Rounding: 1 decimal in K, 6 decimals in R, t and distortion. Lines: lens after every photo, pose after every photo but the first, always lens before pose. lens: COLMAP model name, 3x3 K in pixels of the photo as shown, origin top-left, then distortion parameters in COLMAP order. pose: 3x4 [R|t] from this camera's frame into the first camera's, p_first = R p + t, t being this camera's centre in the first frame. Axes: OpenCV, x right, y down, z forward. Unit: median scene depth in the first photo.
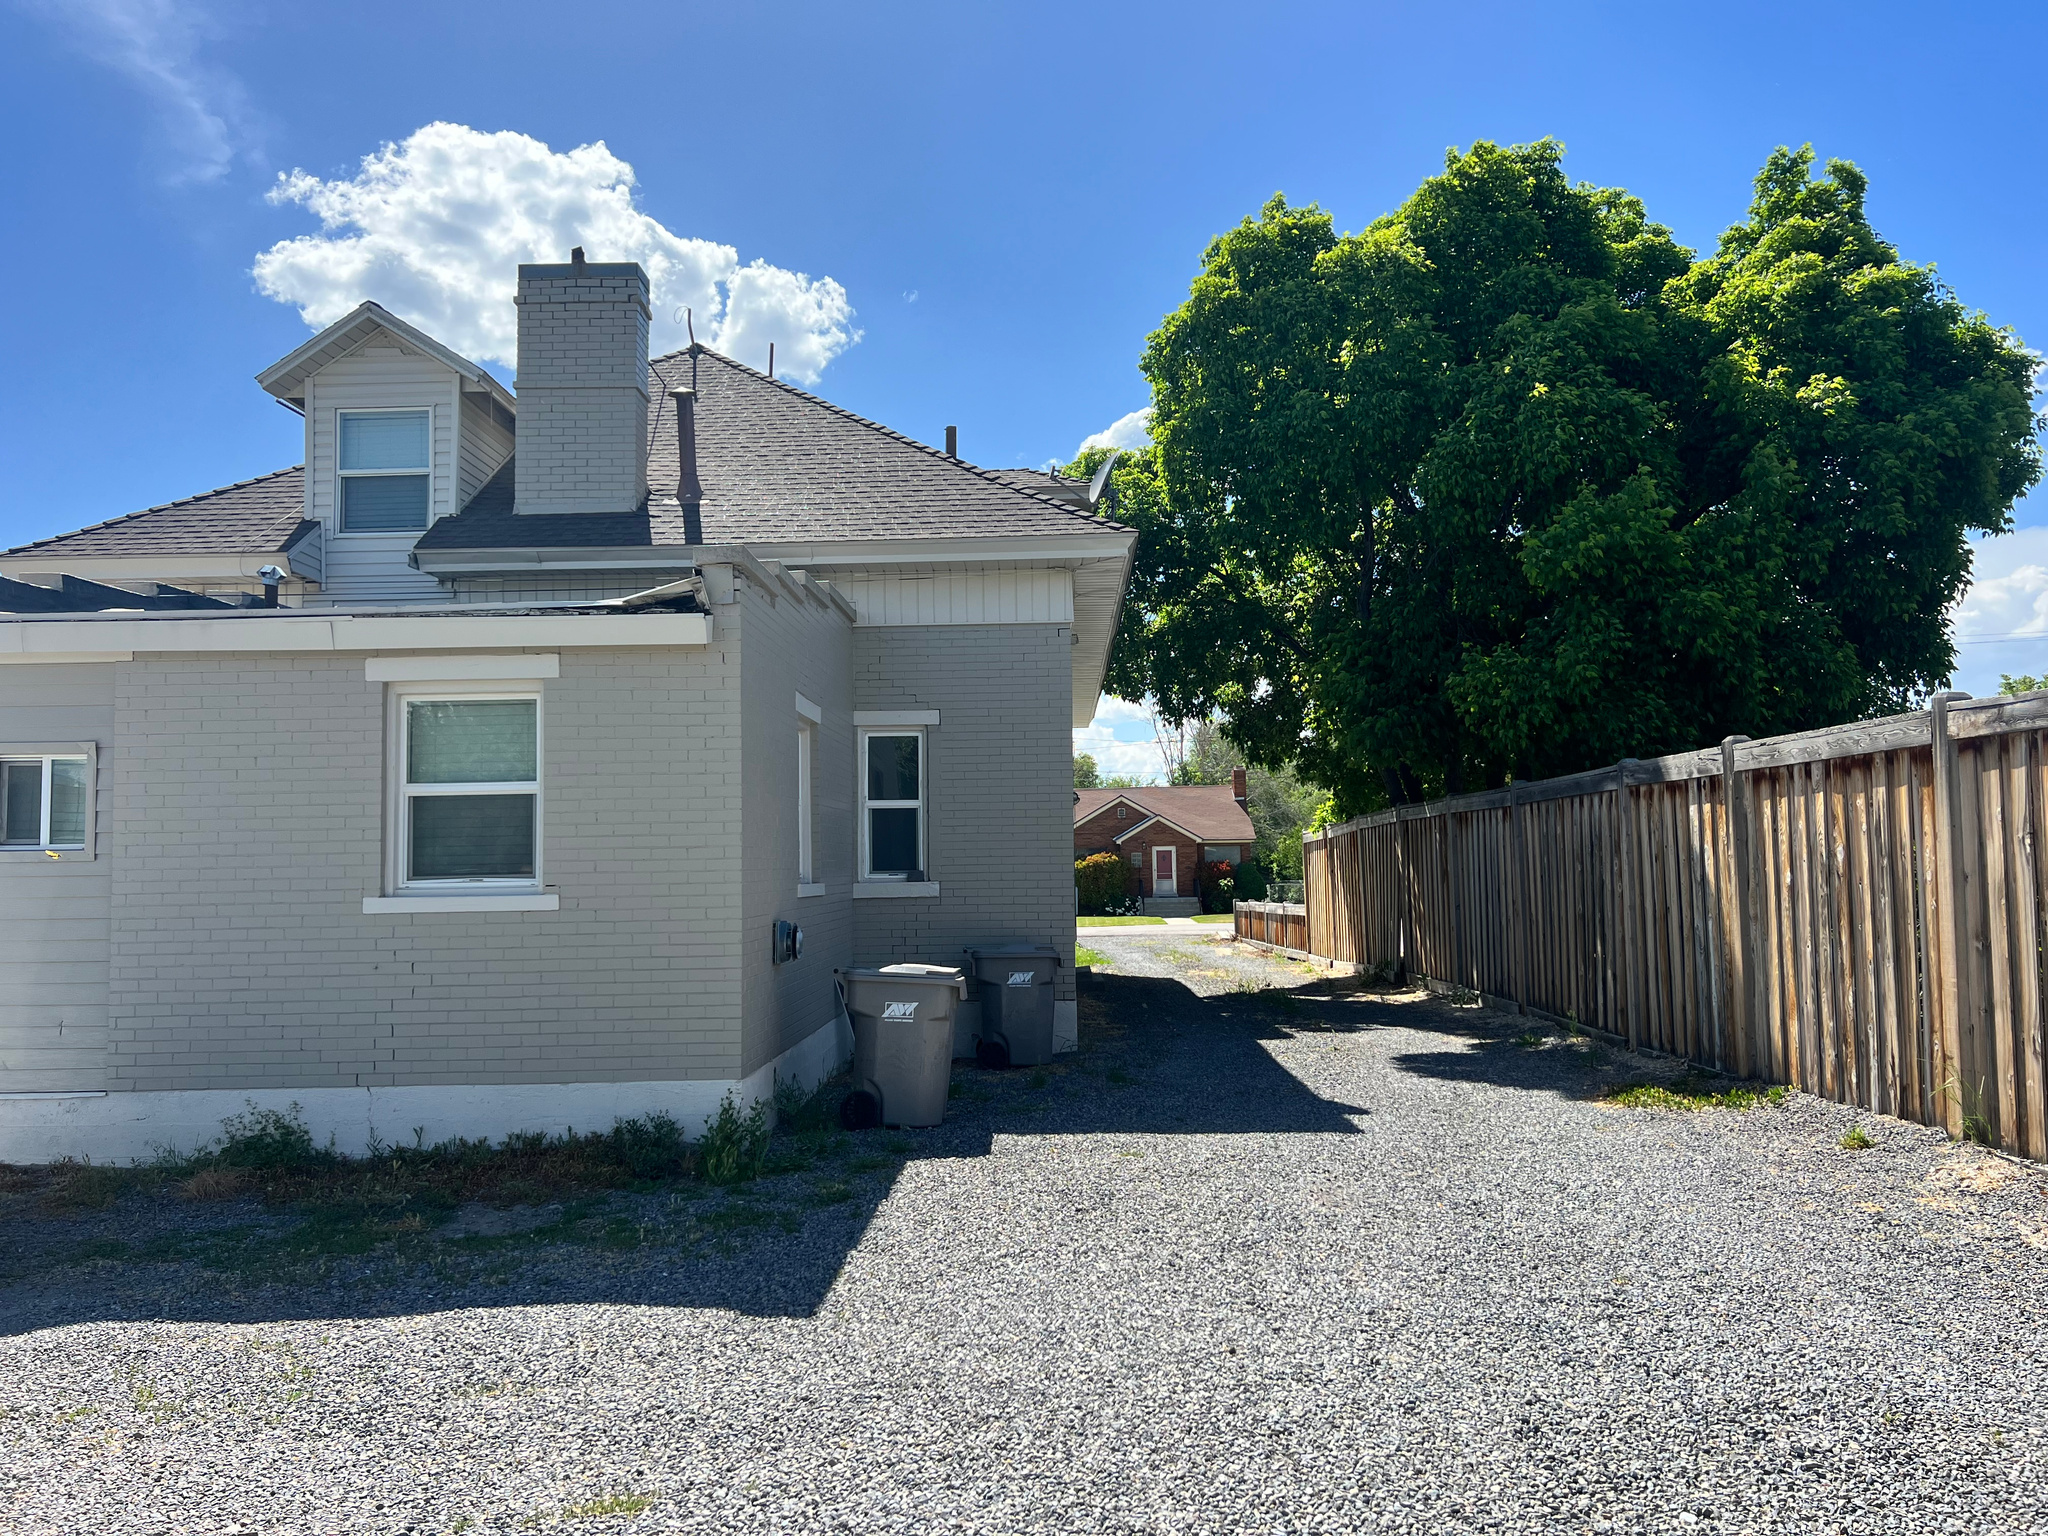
lens RADIAL K [[1534.5, 0, 1011.6], [0, 1534.5, 756.1], [0, 0, 1]] dist [0.074769, -0.077964]
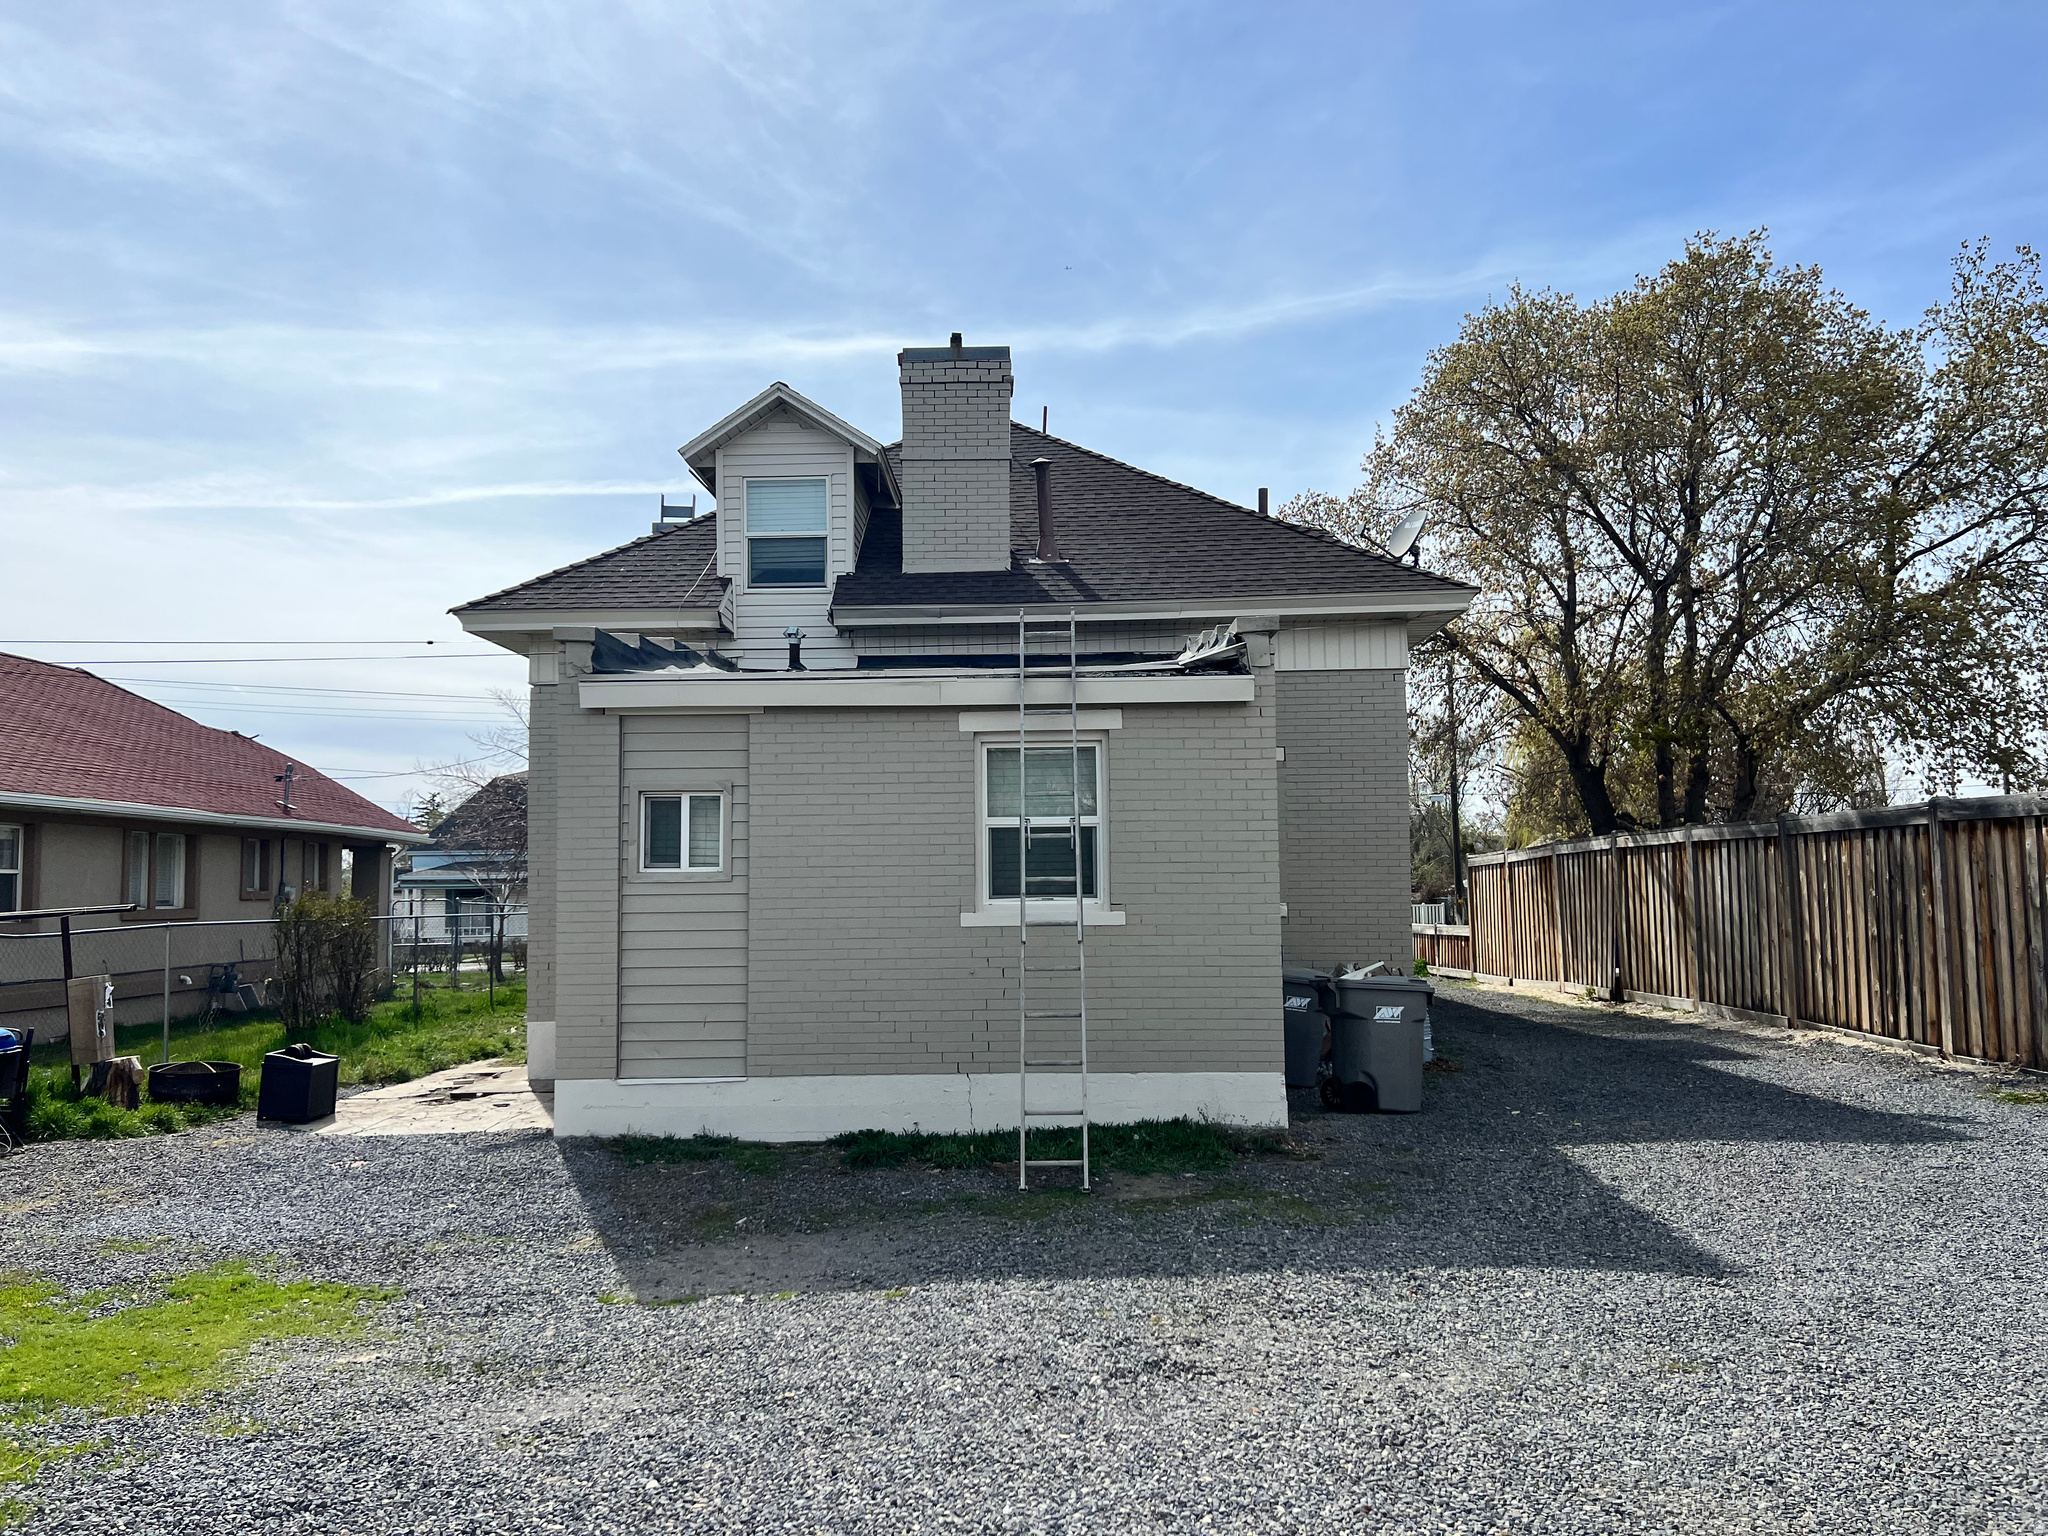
lens RADIAL K [[1529.9, 0, 994.7], [0, 1529.9, 759.6], [0, 0, 1]] dist [0.163650, -0.257492]
pose [[0.999985, 0.003667, -0.004147, -0.295410], [-0.003707, 0.999948, -0.009501, -0.011840], [0.004112, 0.009516, 0.999946, -0.134774]]
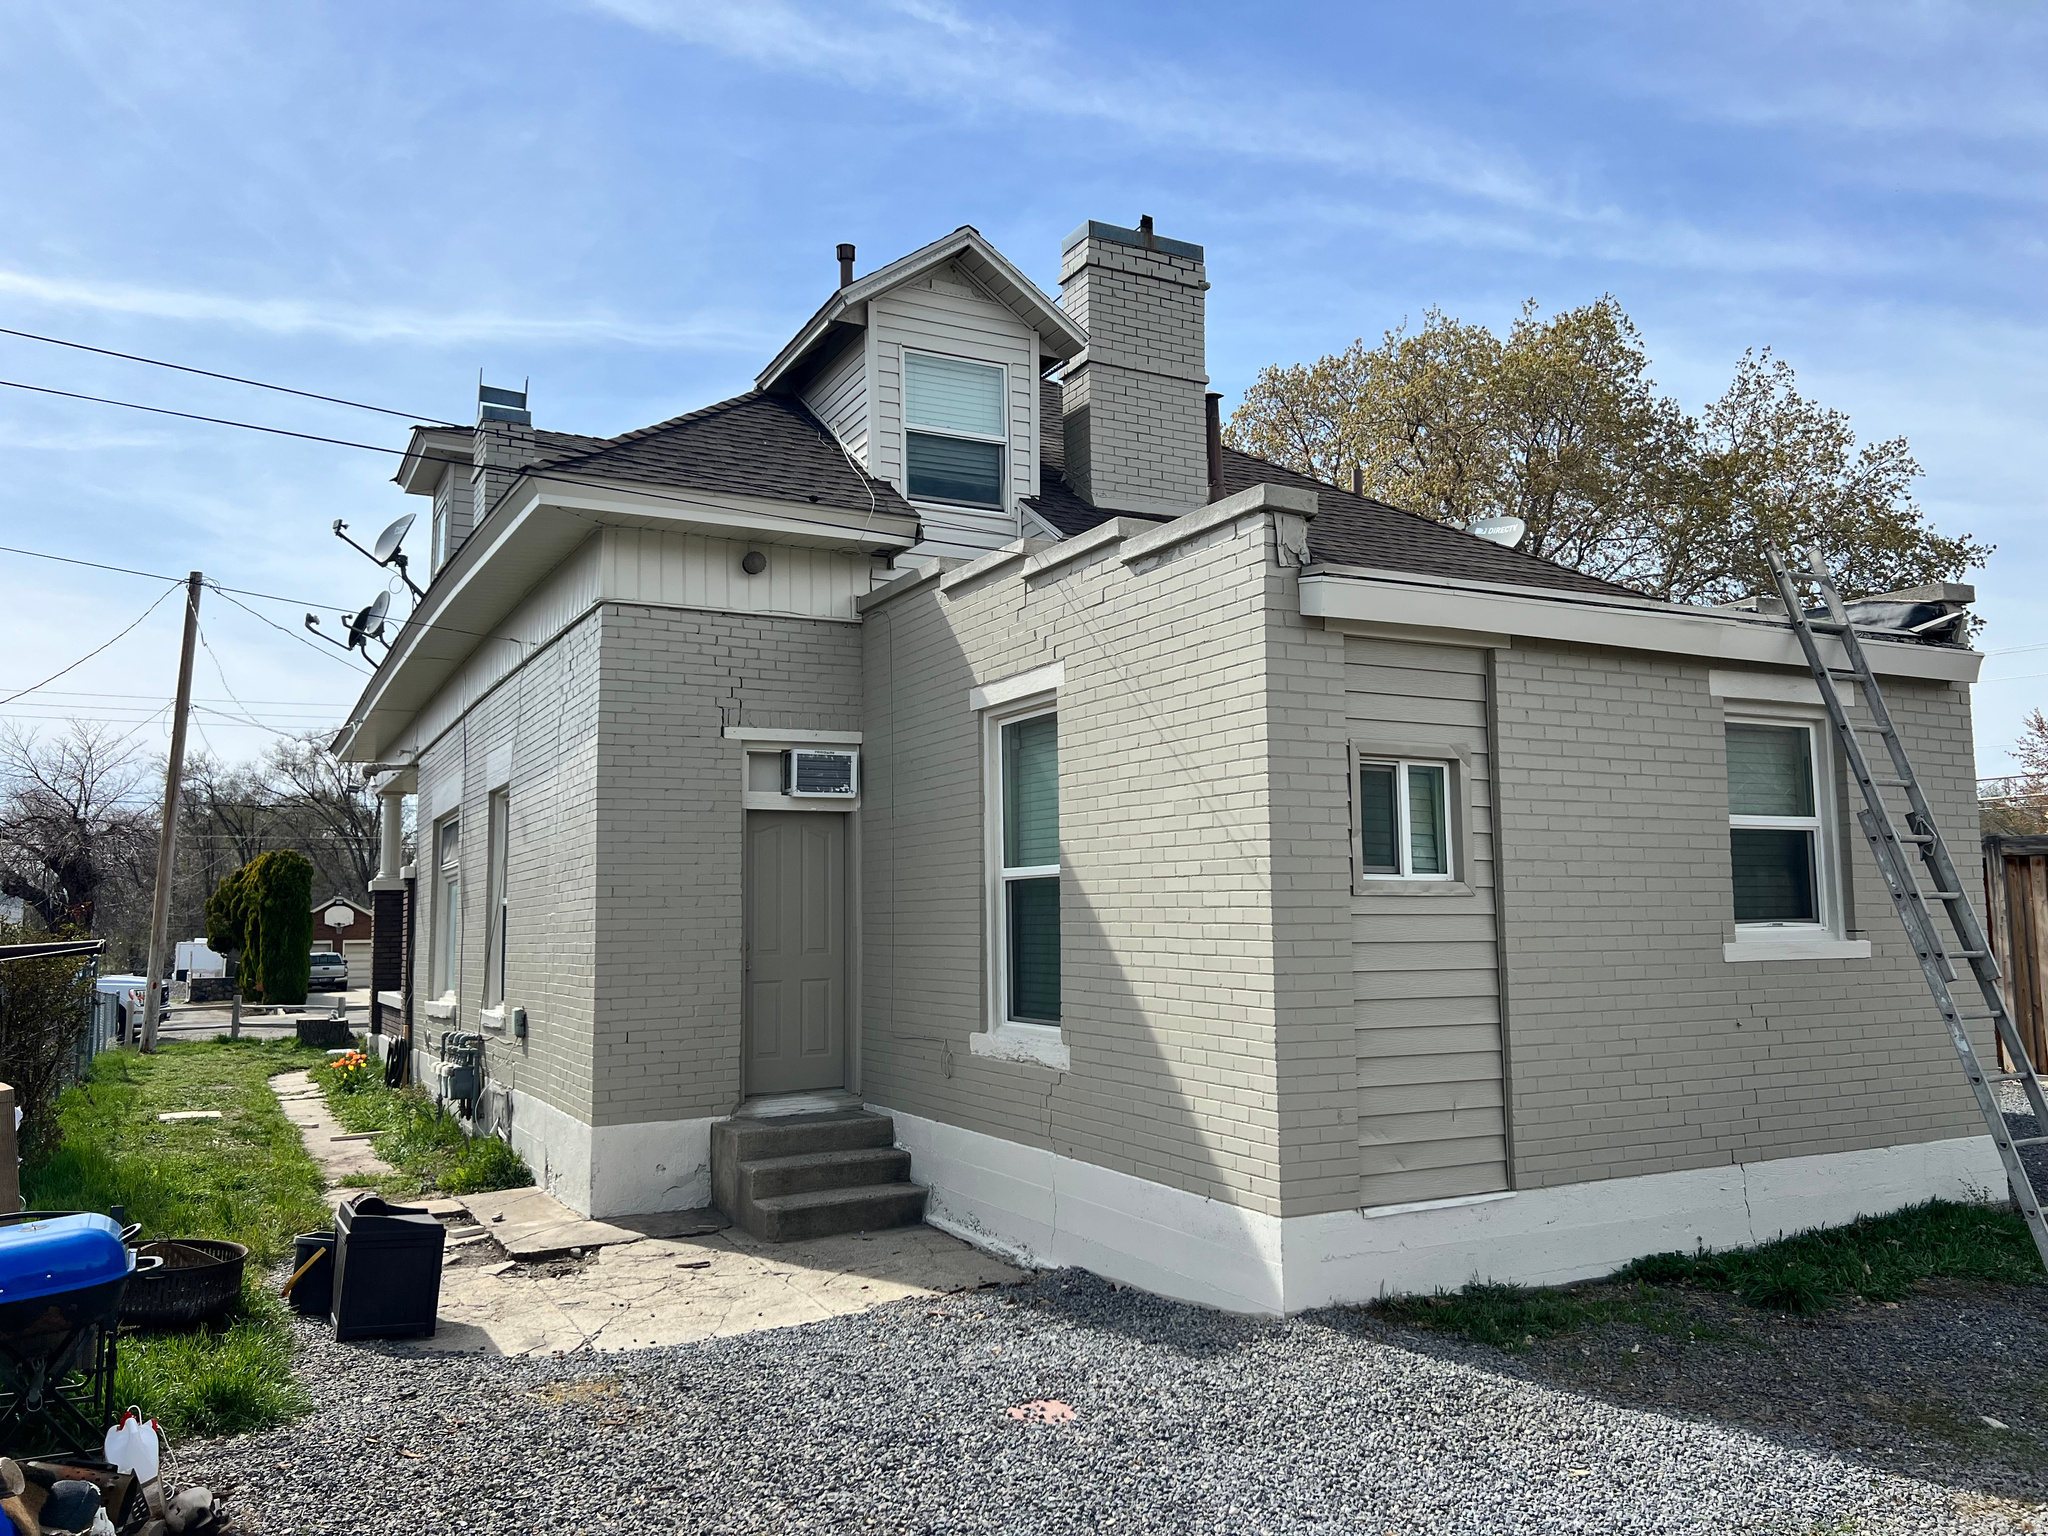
lens RADIAL K [[1534.5, 0, 1011.6], [0, 1534.5, 756.1], [0, 0, 1]] dist [0.074769, -0.077964]
pose [[0.872955, 0.055867, 0.484592, -0.910002], [-0.034557, 0.998007, -0.052805, 0.035394], [-0.486576, 0.029351, 0.873145, 0.329631]]
